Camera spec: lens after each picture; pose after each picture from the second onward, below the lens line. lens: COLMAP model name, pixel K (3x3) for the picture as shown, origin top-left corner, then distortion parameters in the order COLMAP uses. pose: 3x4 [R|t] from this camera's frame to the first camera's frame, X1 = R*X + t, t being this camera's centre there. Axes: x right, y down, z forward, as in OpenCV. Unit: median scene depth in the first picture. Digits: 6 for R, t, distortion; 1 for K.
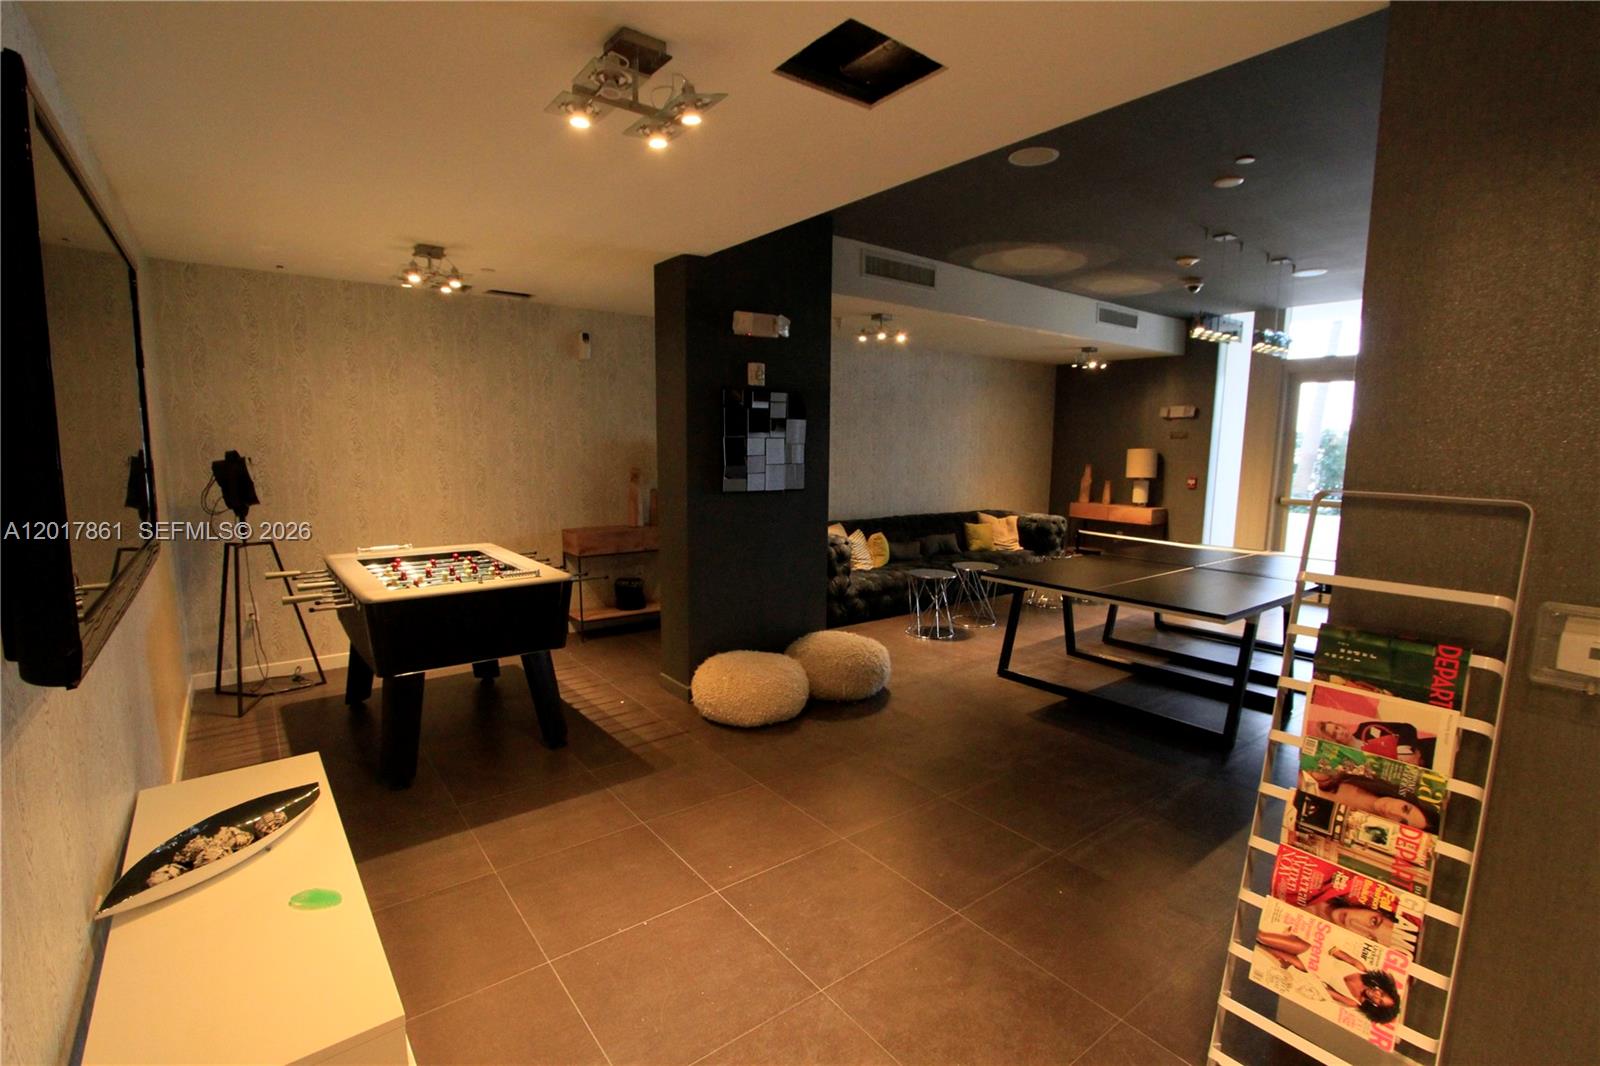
lens RADIAL K [[730.6, 0, 800.5], [0, 730.6, 535.0], [0, 0, 1]] dist [-0.018738, 0.003402]
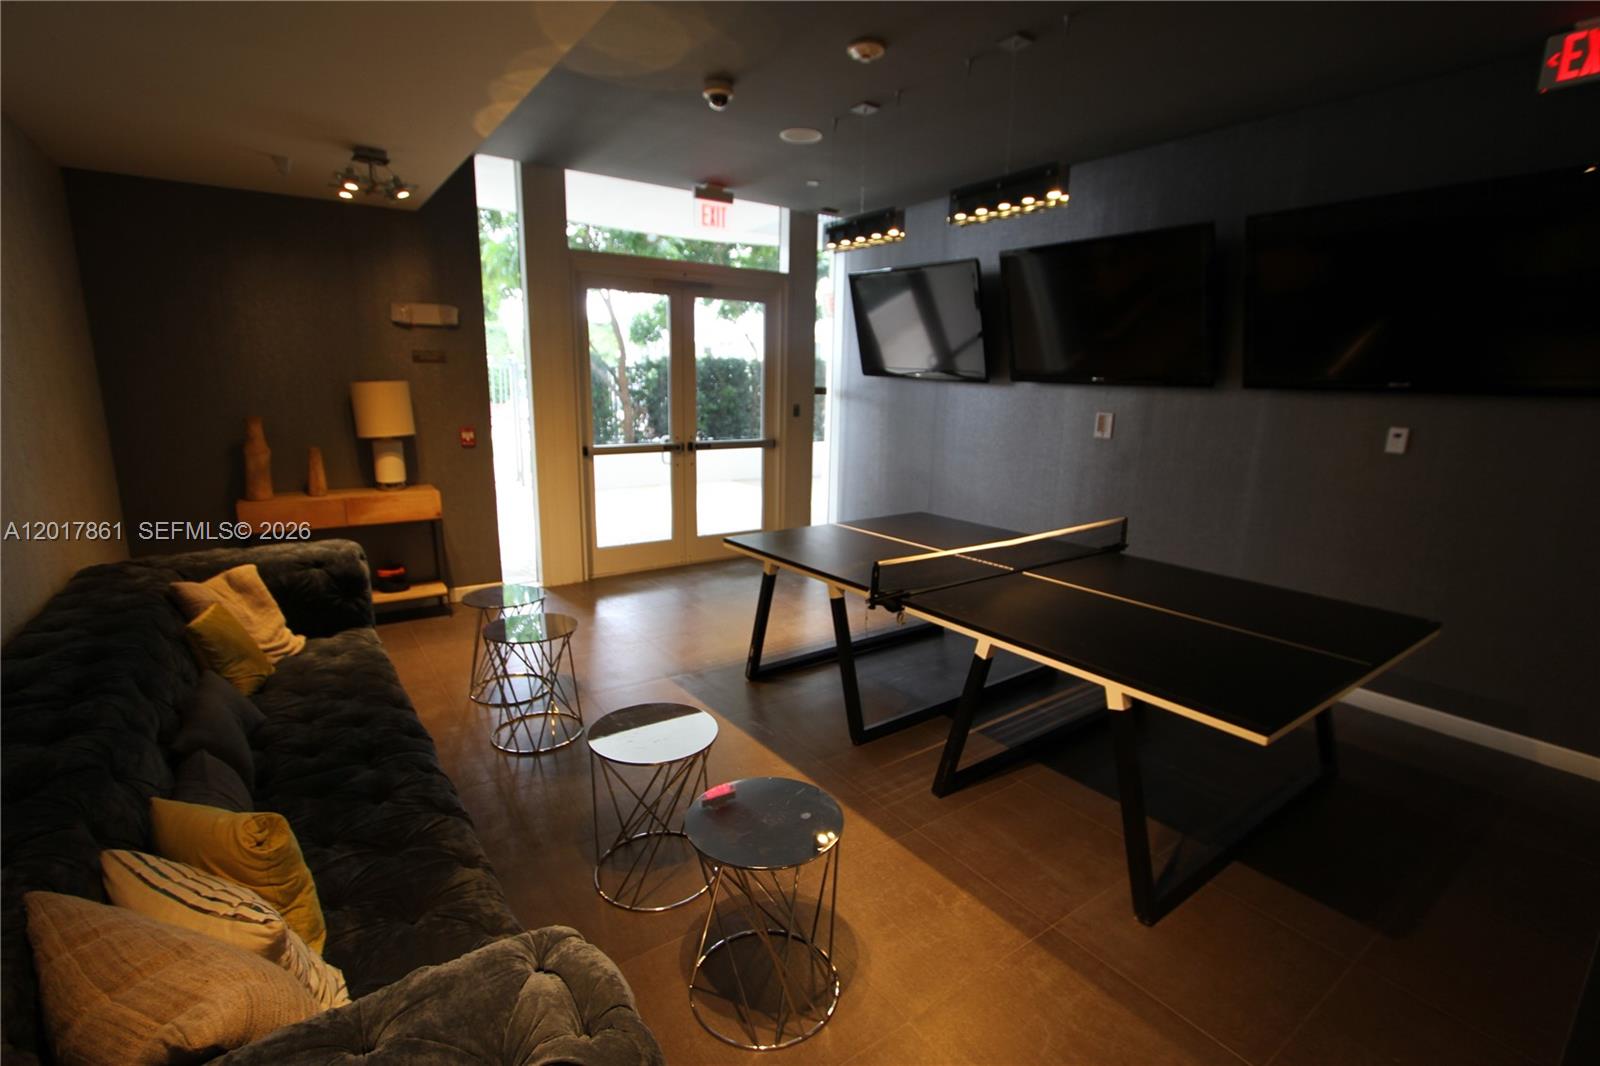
lens RADIAL K [[730.6, 0, 801.0], [0, 730.6, 533.5], [0, 0, 1]] dist [-0.018738, 0.003402]
pose [[0.039977, -0.207361, 0.977447, -0.109177], [0.122491, 0.971868, 0.201167, -0.161462], [-0.991664, 0.111687, 0.064252, 1.376548]]
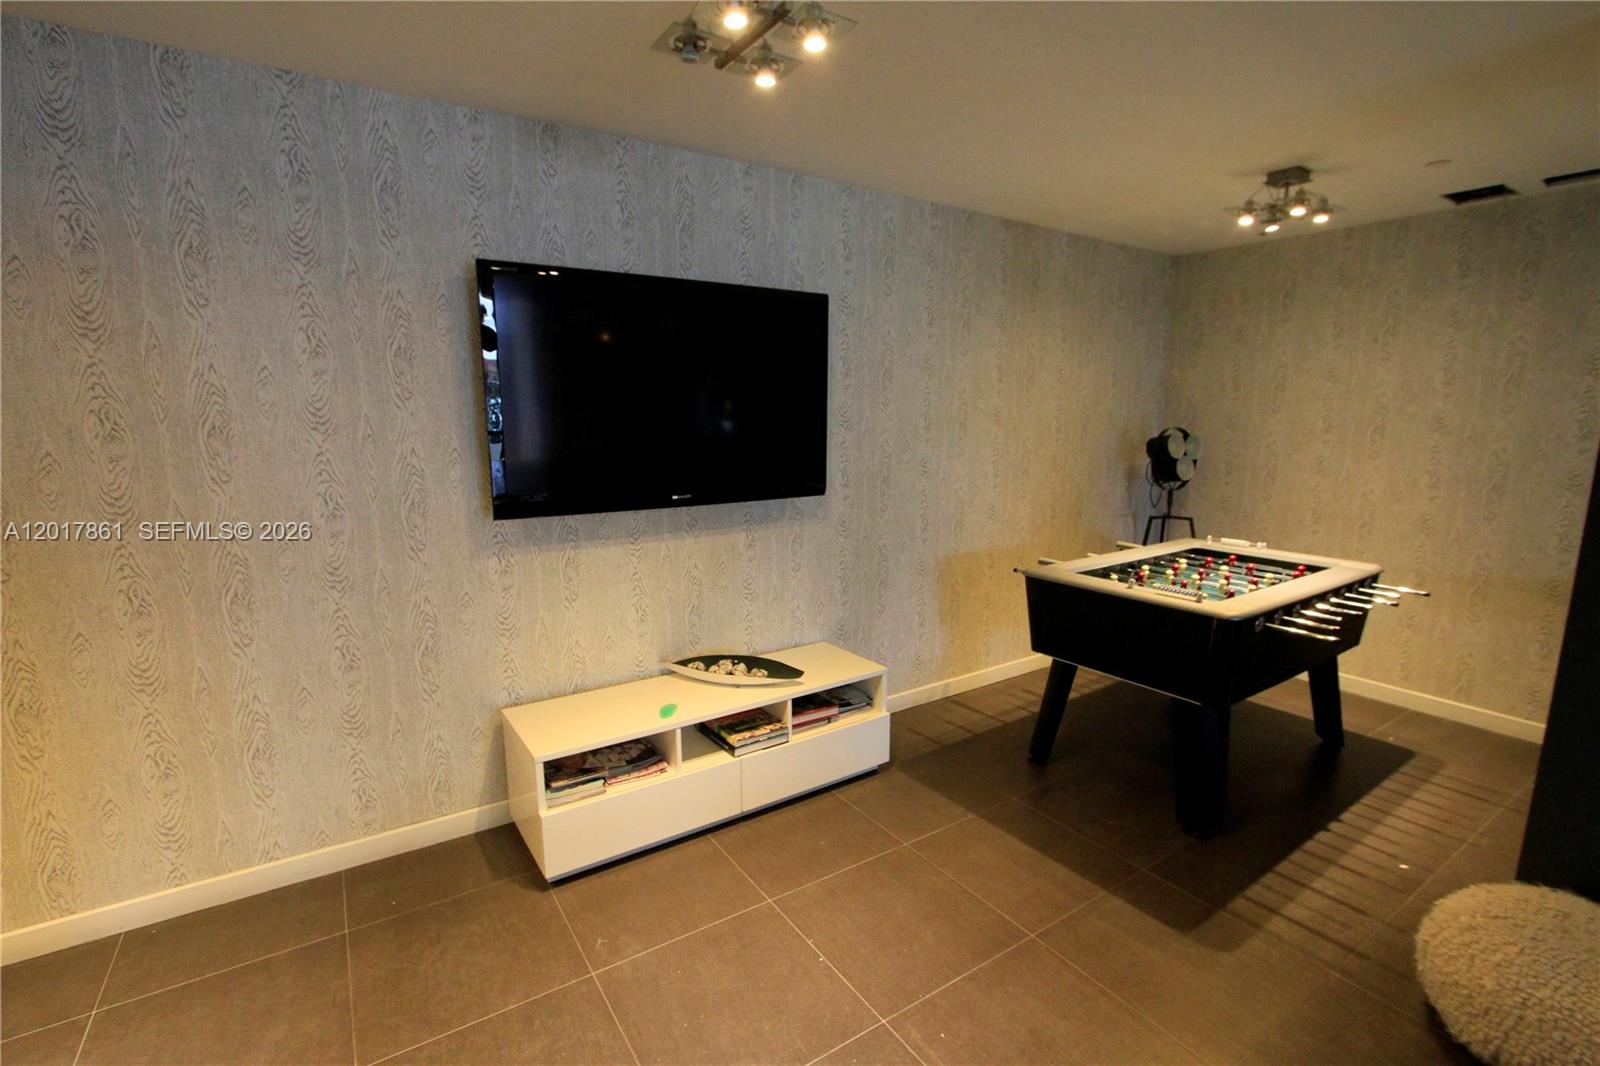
lens RADIAL K [[730.6, 0, 815.0], [0, 730.6, 541.7], [0, 0, 1]] dist [-0.018738, 0.003402]
pose [[-0.063125, 0.165953, -0.984111, 0.325950], [-0.128644, 0.976498, 0.172921, -0.069089], [0.989680, 0.137515, -0.040293, 0.534176]]
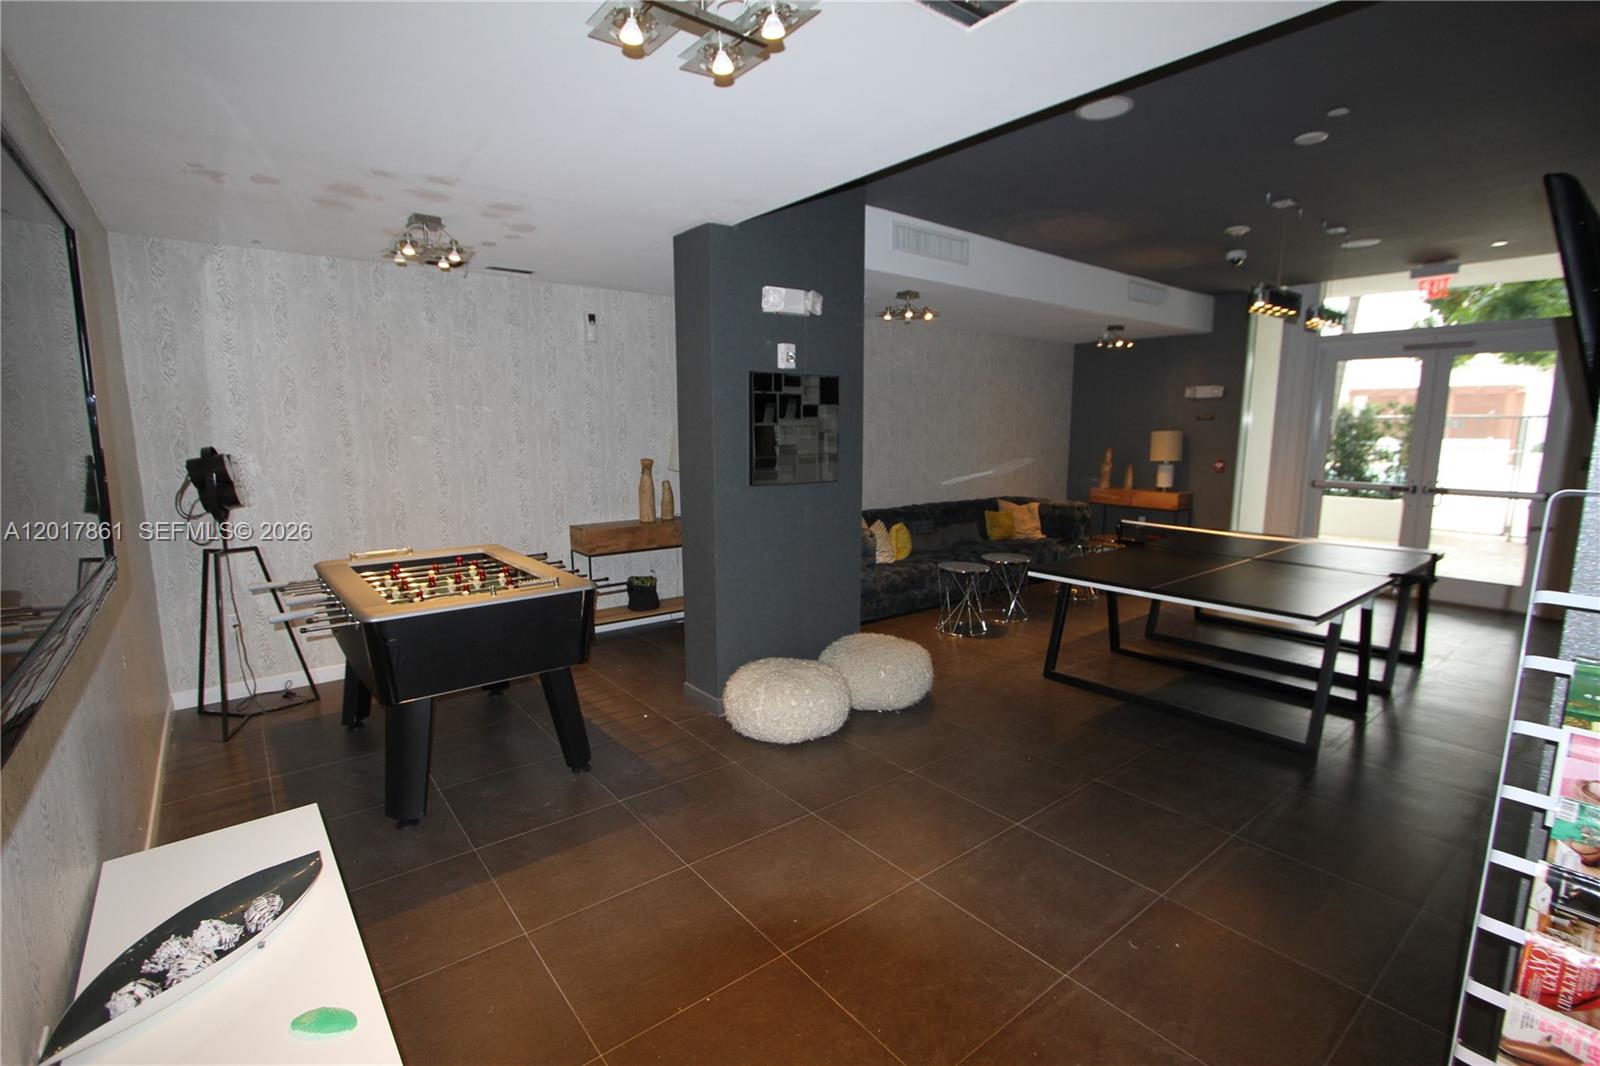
lens RADIAL K [[730.6, 0, 799.6], [0, 730.6, 533.1], [0, 0, 1]] dist [-0.018738, 0.003402]
pose [[0.999828, -0.013572, 0.012669, -0.061335], [0.013331, 0.999732, 0.018934, -0.016694], [-0.012922, -0.018762, 0.999740, 0.086385]]
